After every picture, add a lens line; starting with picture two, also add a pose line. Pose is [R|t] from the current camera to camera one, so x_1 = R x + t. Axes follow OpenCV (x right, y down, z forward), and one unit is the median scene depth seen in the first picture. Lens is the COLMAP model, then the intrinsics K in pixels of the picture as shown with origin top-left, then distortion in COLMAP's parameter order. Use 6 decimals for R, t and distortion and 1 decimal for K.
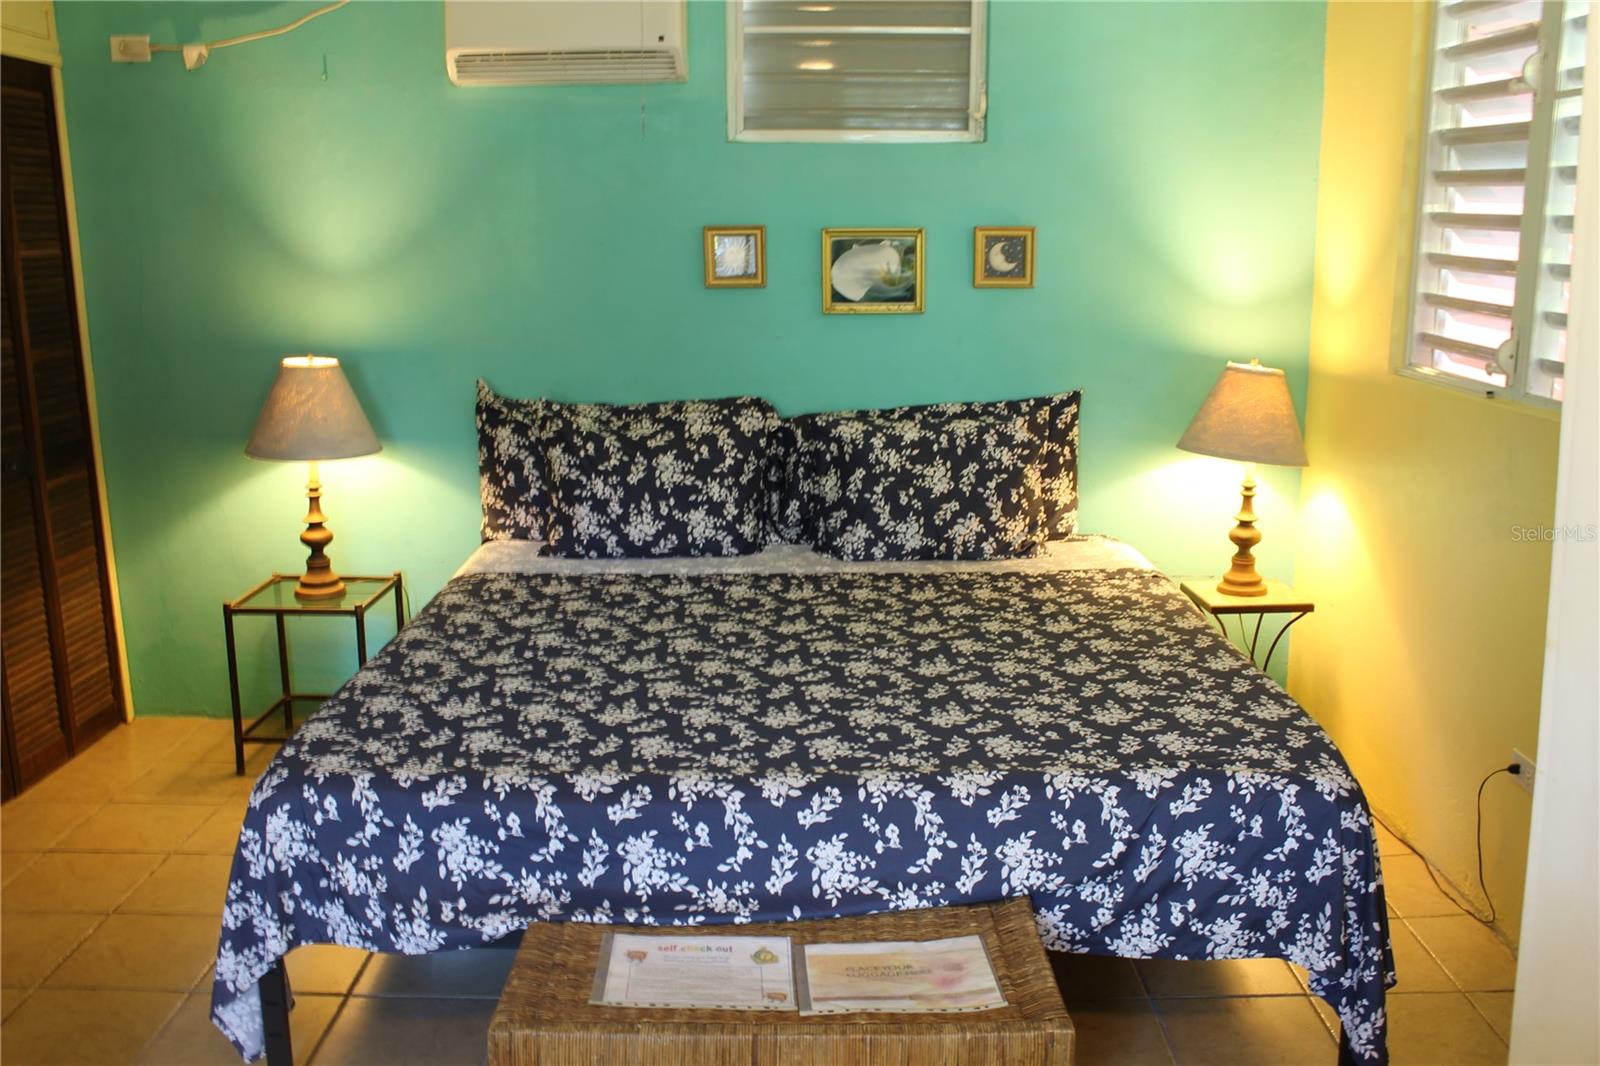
lens RADIAL K [[1457.4, 0, 800.0], [0, 1457.4, 533.0], [0, 0, 1]] dist [-0.147174, 0.156494]
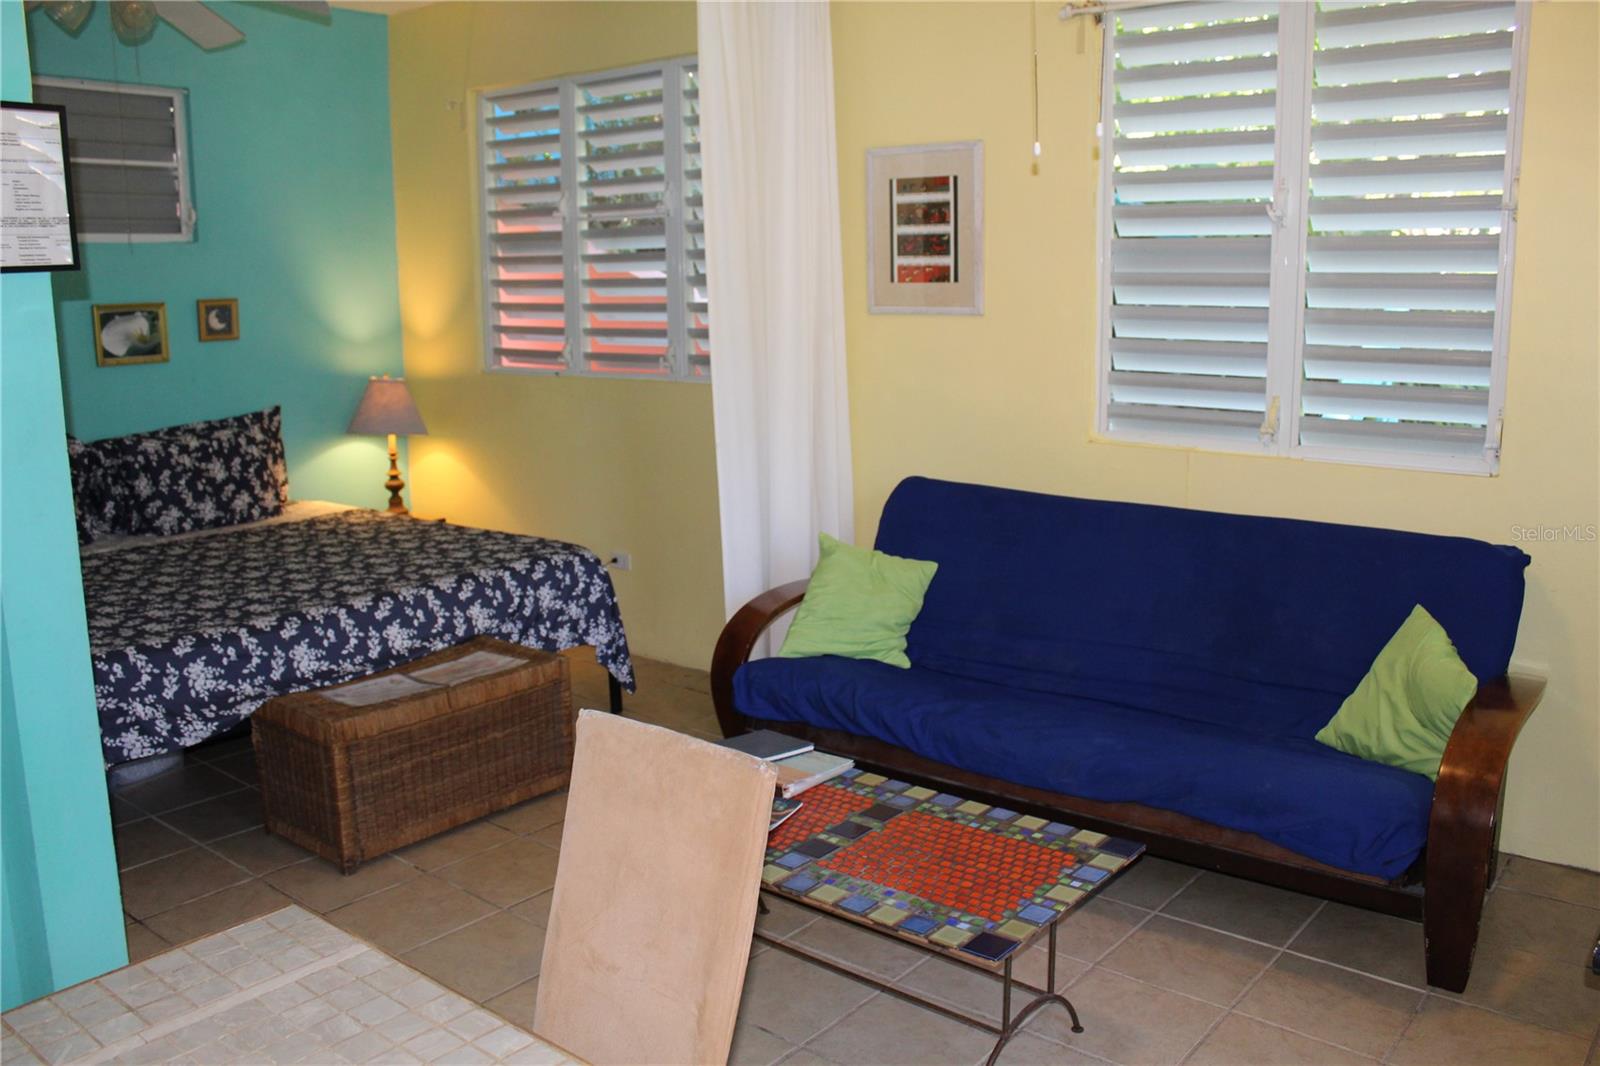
lens RADIAL K [[1323.9, 0, 800.0], [0, 1323.9, 533.0], [0, 0, 1]] dist [-0.176593, 0.179651]
pose [[0.640793, -0.153328, 0.752247, -0.515326], [0.174072, 0.983351, 0.052153, 0.059544], [-0.747719, 0.097526, 0.656814, -0.287824]]
